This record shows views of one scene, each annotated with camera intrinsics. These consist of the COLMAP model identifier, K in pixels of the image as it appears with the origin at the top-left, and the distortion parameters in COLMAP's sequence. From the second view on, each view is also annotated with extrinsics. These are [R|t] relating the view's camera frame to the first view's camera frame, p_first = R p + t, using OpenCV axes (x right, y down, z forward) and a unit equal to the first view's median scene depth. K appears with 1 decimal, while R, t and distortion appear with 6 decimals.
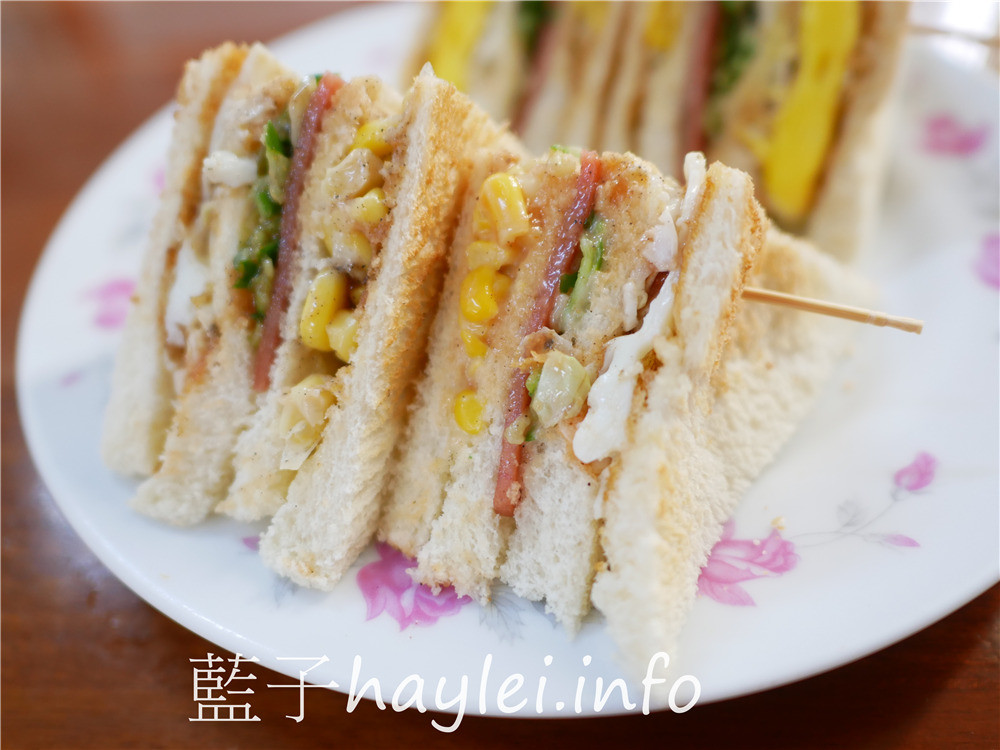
lens RADIAL K [[866.4, 0, 539.4], [0, 866.4, 375.0], [0, 0, 1]] dist [-0.057334, 0.001429]
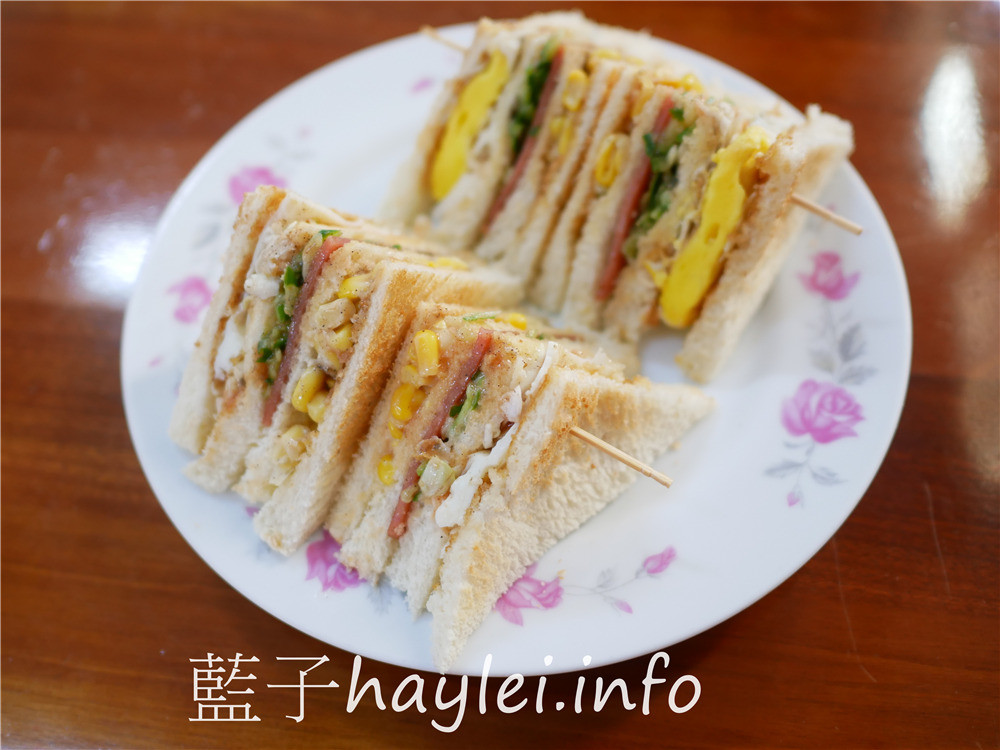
lens RADIAL K [[866.4, 0, 539.4], [0, 866.4, 375.0], [0, 0, 1]] dist [-0.057334, 0.001429]
pose [[0.977354, 0.202050, -0.062891, 0.266338], [-0.182537, 0.955324, 0.232459, -0.559181], [0.107050, -0.215714, 0.970571, -0.502208]]
